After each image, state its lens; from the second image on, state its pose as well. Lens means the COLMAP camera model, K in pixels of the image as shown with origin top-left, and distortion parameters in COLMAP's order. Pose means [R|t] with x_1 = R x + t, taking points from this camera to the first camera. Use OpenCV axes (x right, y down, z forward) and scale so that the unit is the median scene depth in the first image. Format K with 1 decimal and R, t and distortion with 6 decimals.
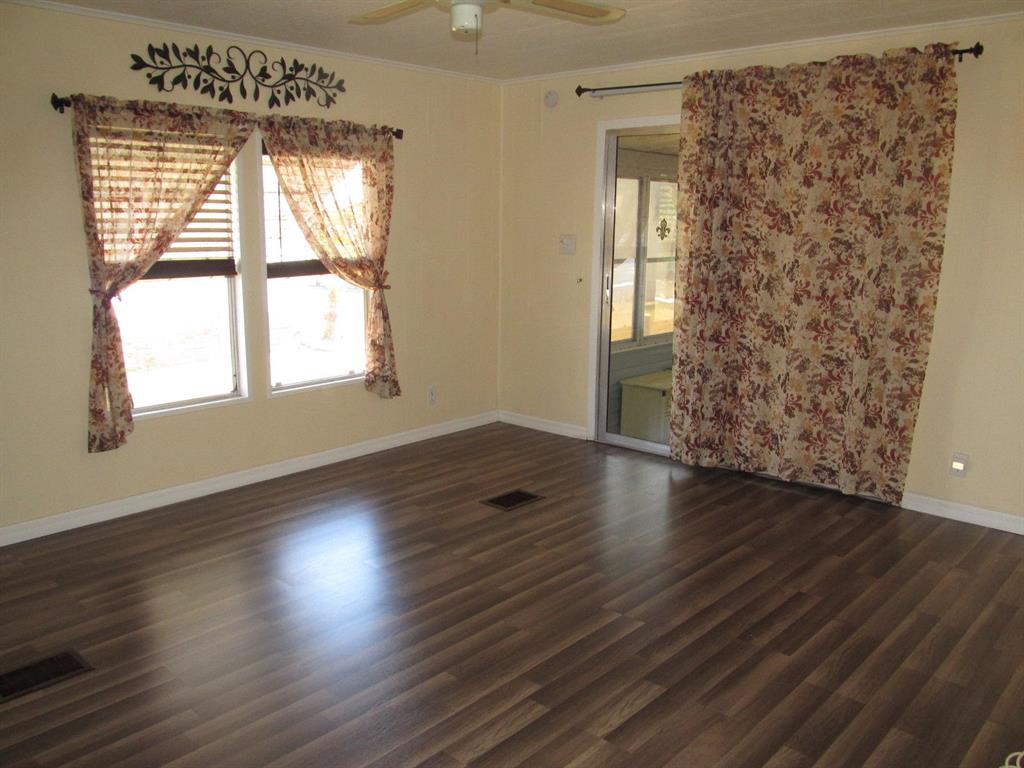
lens RADIAL K [[856.1, 0, 510.3], [0, 856.1, 392.7], [0, 0, 1]] dist [-0.059550, 0.054555]
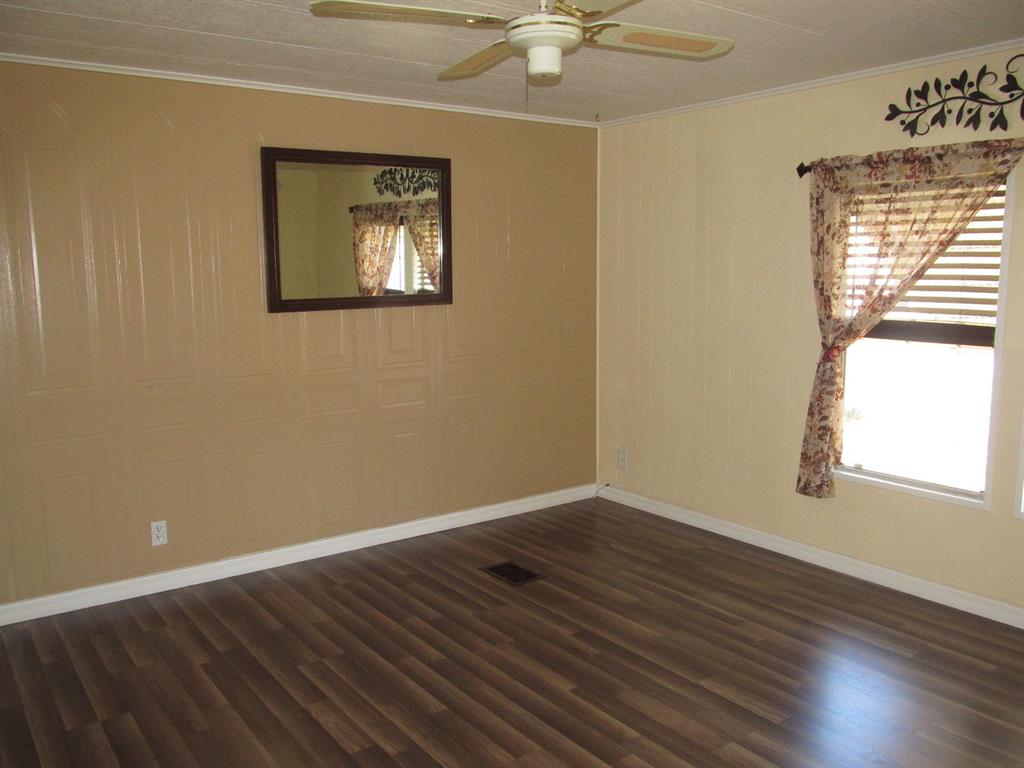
lens RADIAL K [[856.1, 0, 510.3], [0, 856.1, 392.7], [0, 0, 1]] dist [-0.059550, 0.054555]
pose [[-0.211548, 0.136816, -0.967744, 0.586679], [-0.193928, 0.964591, 0.178763, -0.167068], [0.957935, 0.225490, -0.177525, 0.797912]]
